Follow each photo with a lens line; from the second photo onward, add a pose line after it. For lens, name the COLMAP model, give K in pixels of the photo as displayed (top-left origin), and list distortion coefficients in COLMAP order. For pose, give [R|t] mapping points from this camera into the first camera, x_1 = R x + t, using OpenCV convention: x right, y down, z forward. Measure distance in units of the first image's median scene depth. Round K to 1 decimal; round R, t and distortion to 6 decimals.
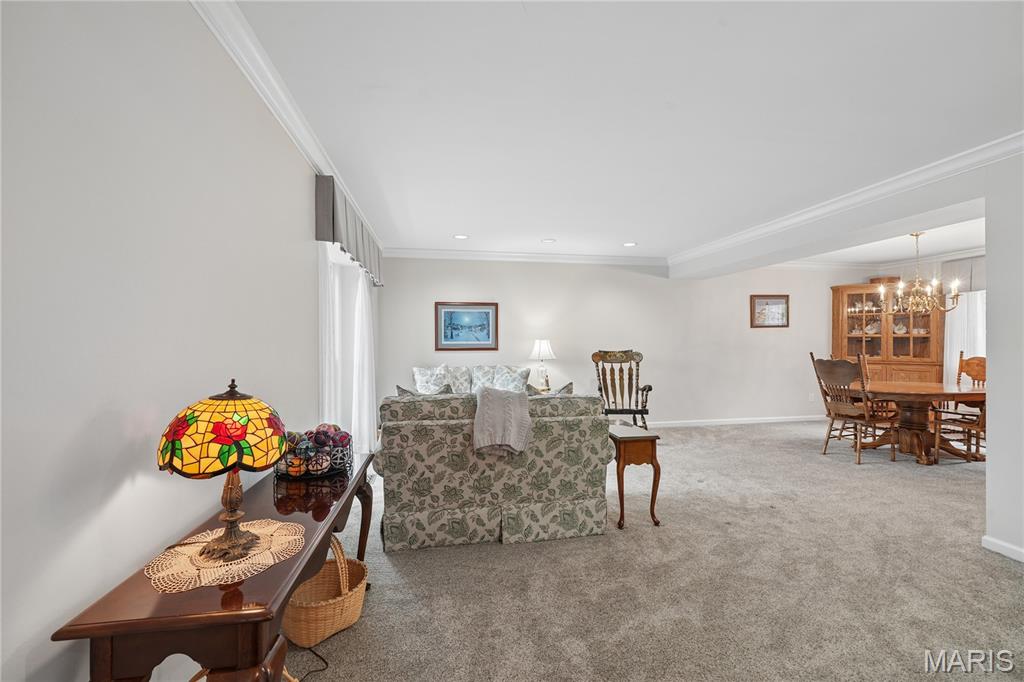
lens RADIAL K [[420.2, 0, 509.3], [0, 420.2, 341.2], [0, 0, 1]] dist [-0.003004, 0.000410]
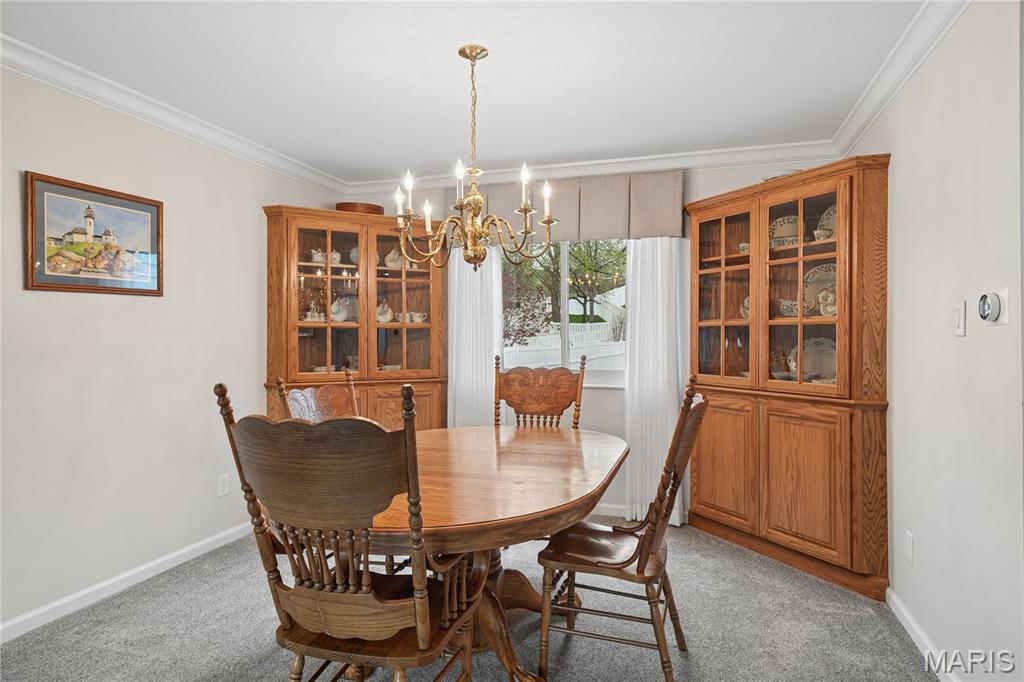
lens RADIAL K [[573.9, 0, 511.5], [0, 573.9, 338.1], [0, 0, 1]] dist [-0.002800, -0.000479]
pose [[0.462484, -0.001949, 0.886625, 0.393428], [0.003175, 0.999995, 0.000542, 0.001564], [-0.886622, 0.002564, 0.462488, 0.544786]]
